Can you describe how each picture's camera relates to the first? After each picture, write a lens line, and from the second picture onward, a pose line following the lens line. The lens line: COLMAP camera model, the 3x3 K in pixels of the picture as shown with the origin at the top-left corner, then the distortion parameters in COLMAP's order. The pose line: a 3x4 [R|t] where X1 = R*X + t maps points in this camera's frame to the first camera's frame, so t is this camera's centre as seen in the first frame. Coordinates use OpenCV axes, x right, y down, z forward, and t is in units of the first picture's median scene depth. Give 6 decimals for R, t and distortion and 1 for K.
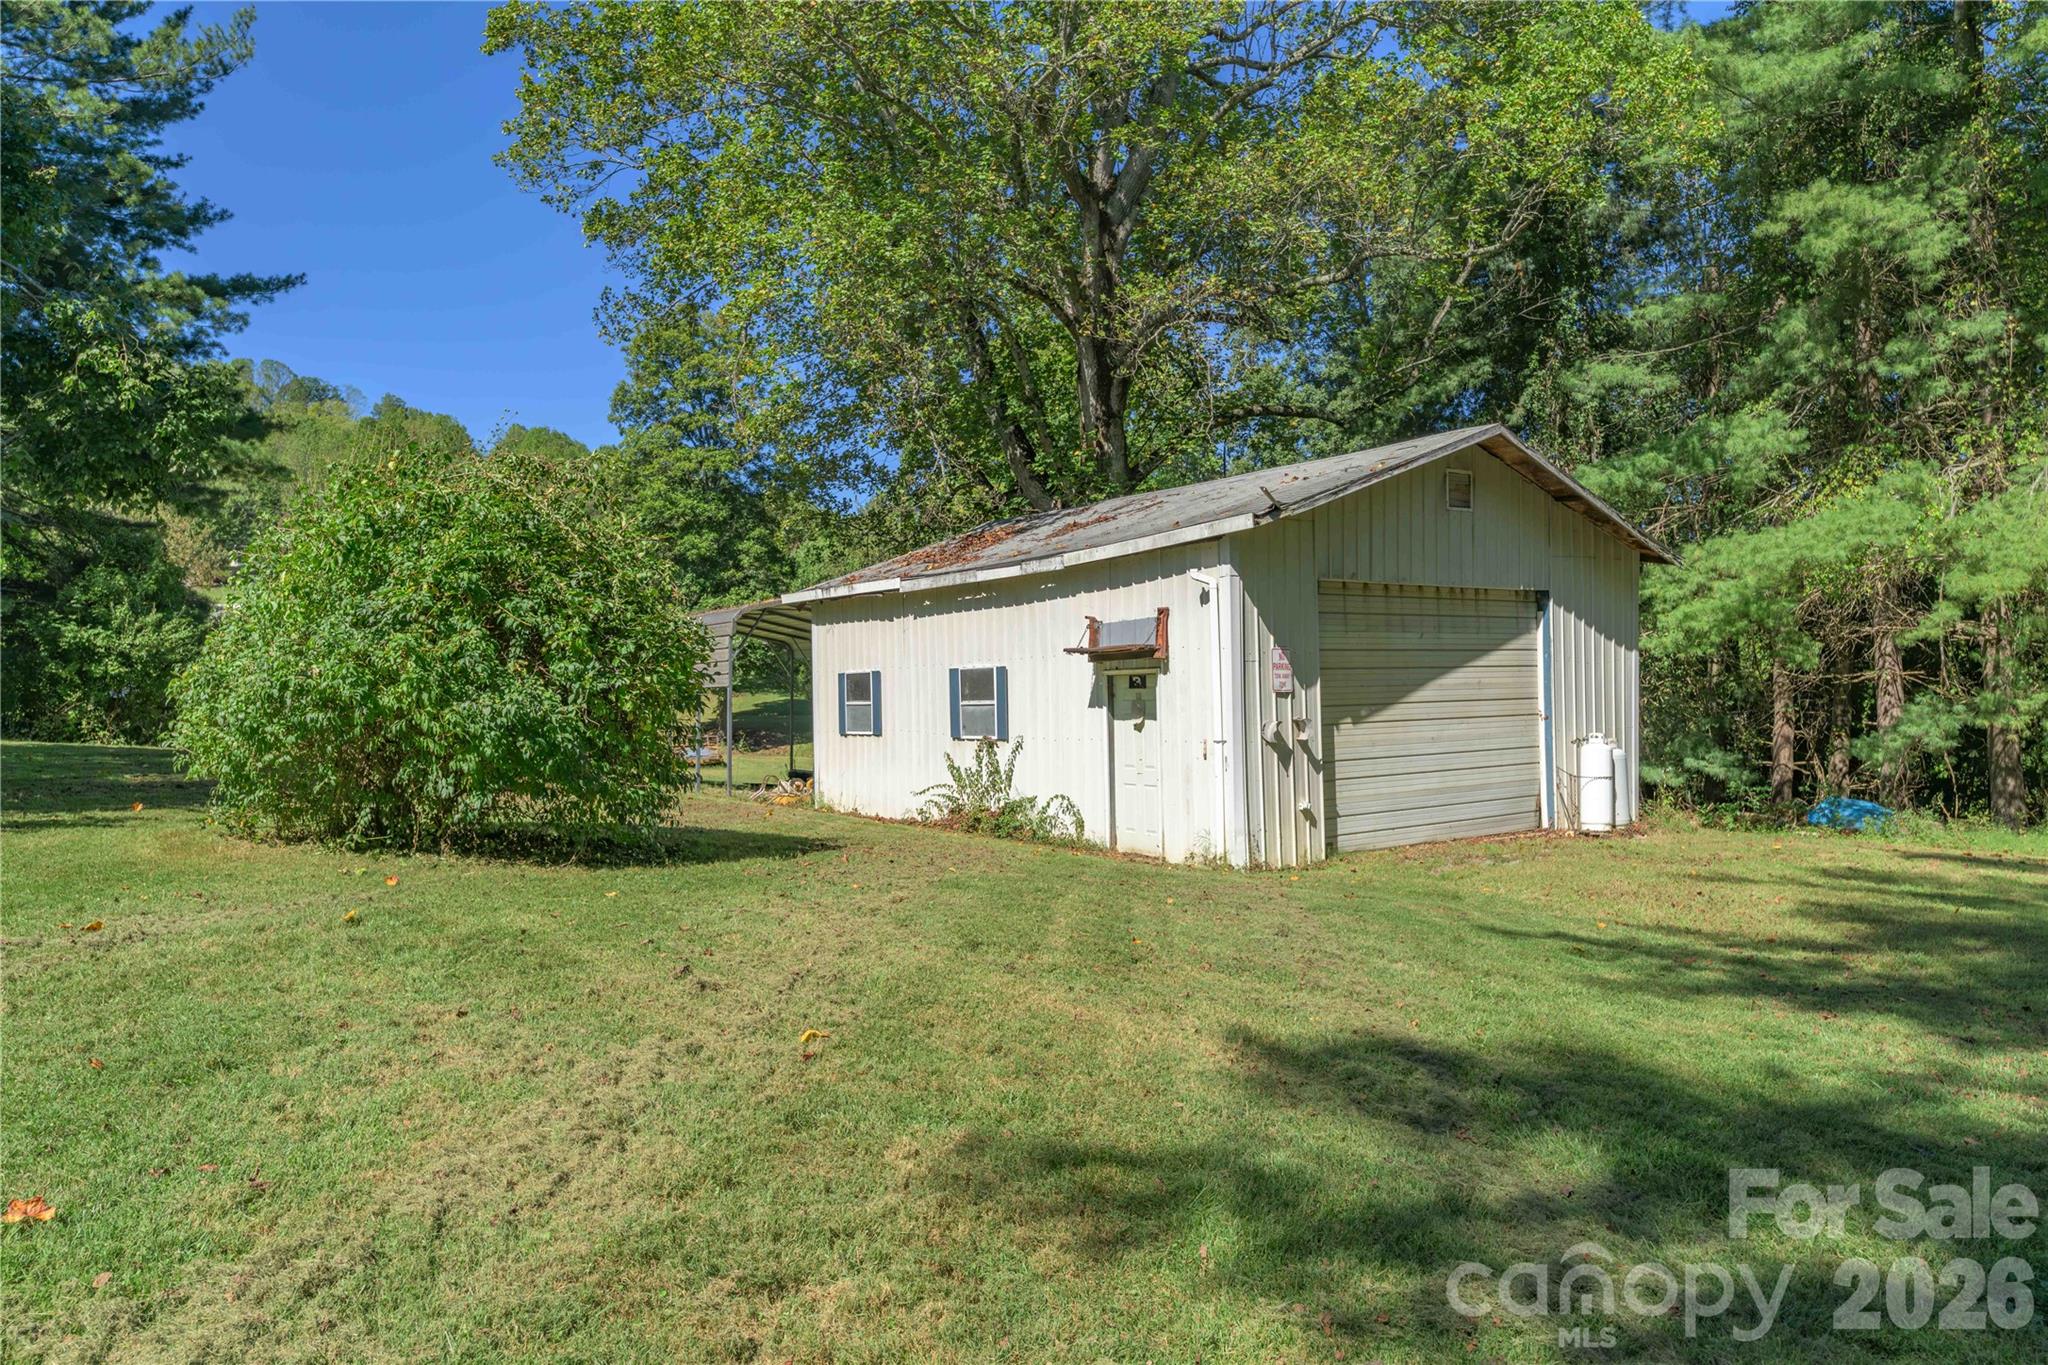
lens RADIAL K [[1335.6, 0, 1017.6], [0, 1335.6, 689.4], [0, 0, 1]] dist [0.002801, -0.006376]
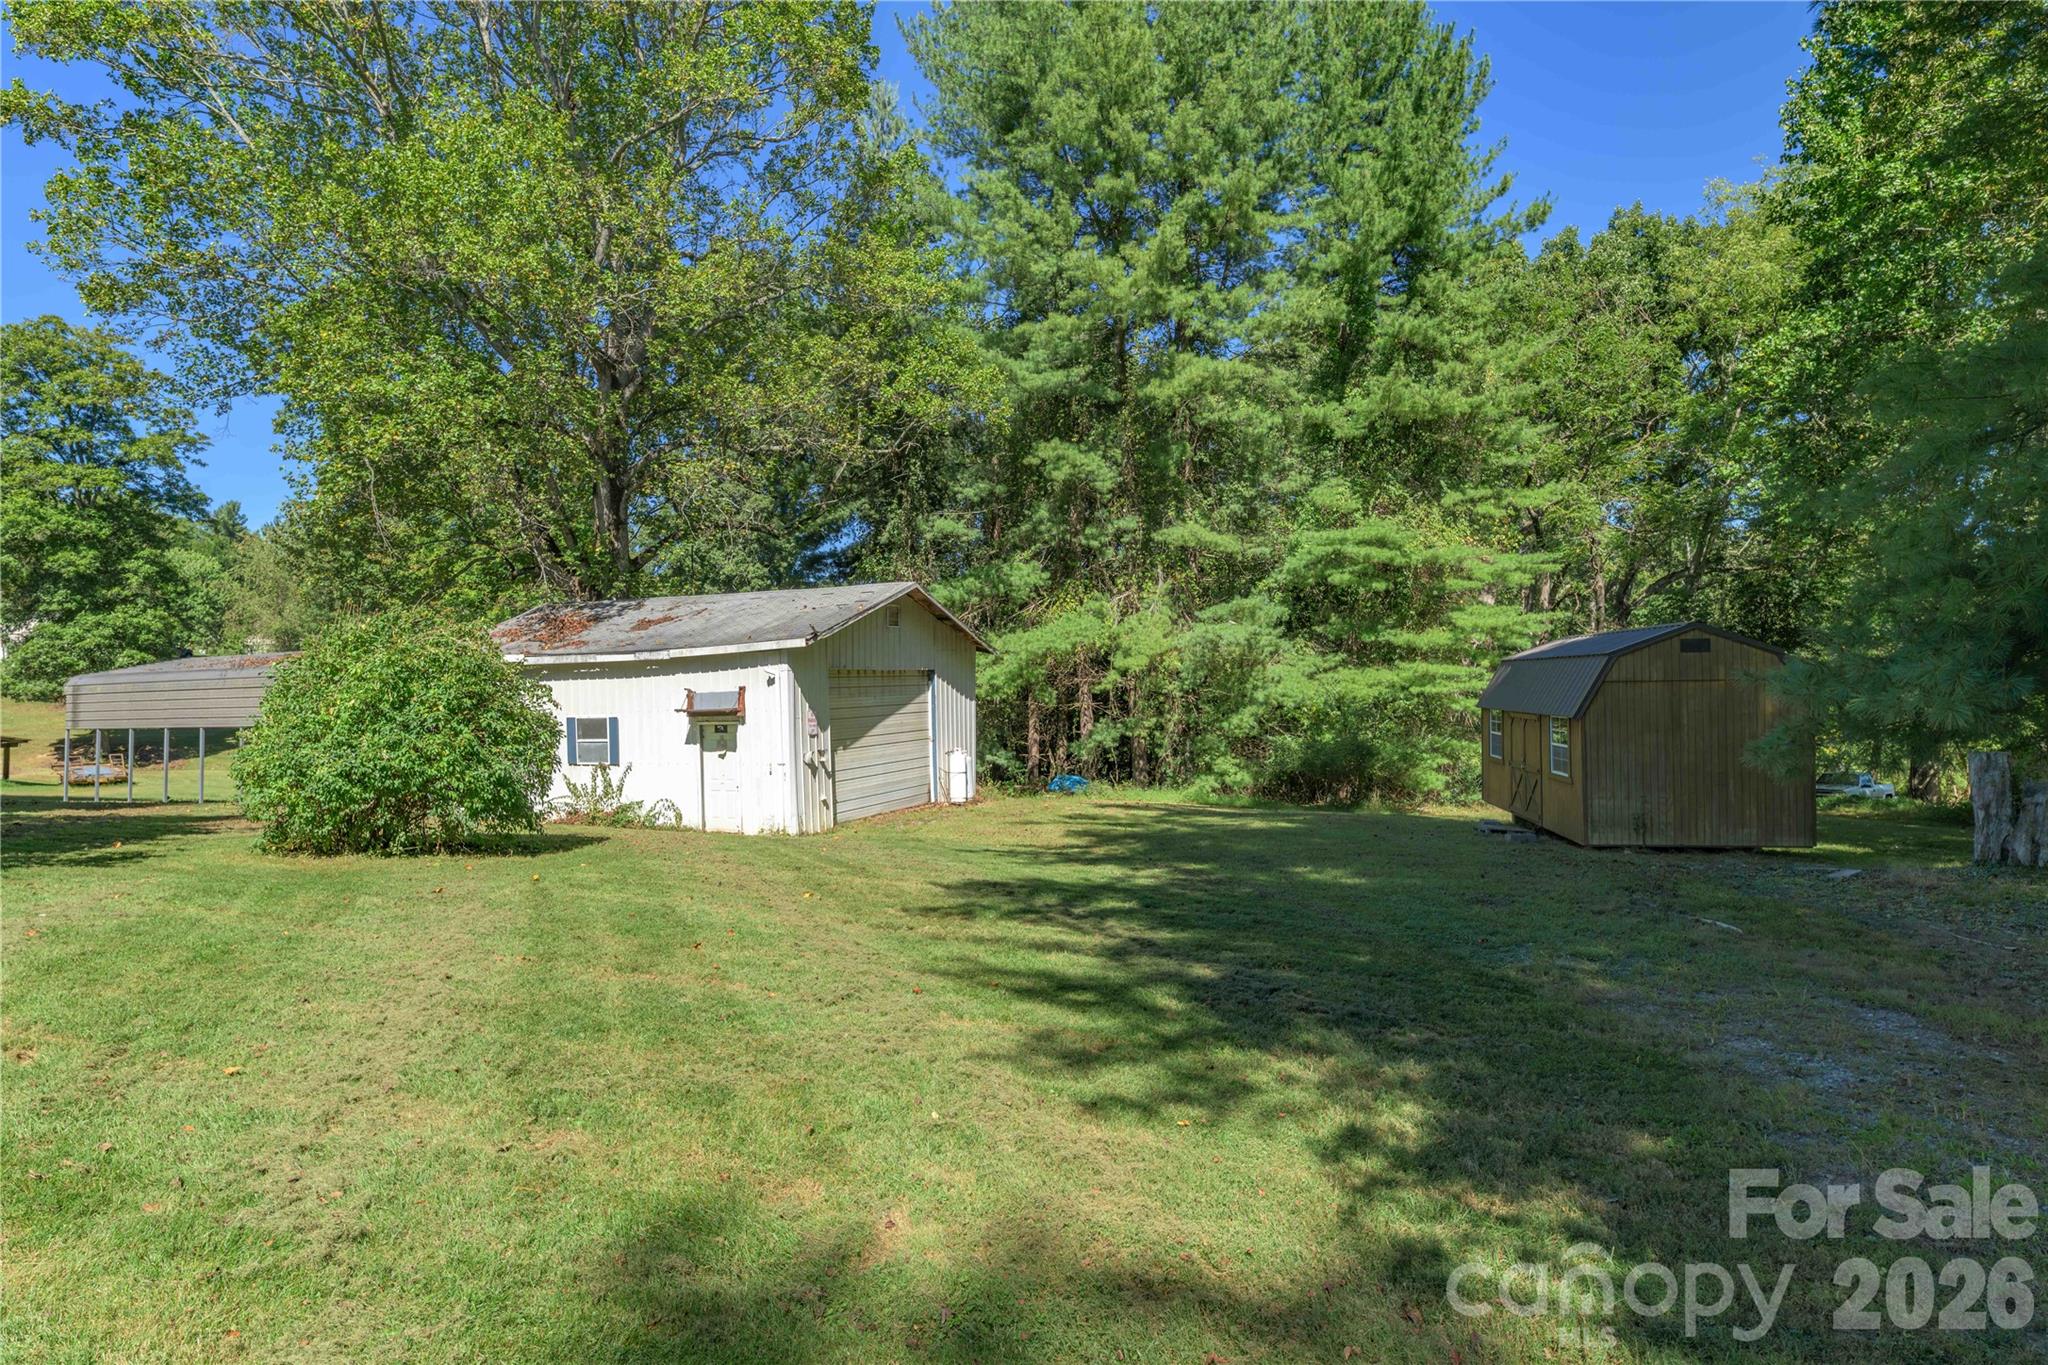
lens RADIAL K [[1094.8, 0, 1032.4], [0, 1094.8, 685.2], [0, 0, 1]] dist [0.001831, -0.000251]
pose [[0.855999, -0.001853, 0.516974, -0.207656], [0.004873, 0.999978, -0.004484, -0.038083], [-0.516954, 0.006358, 0.855990, -0.272365]]
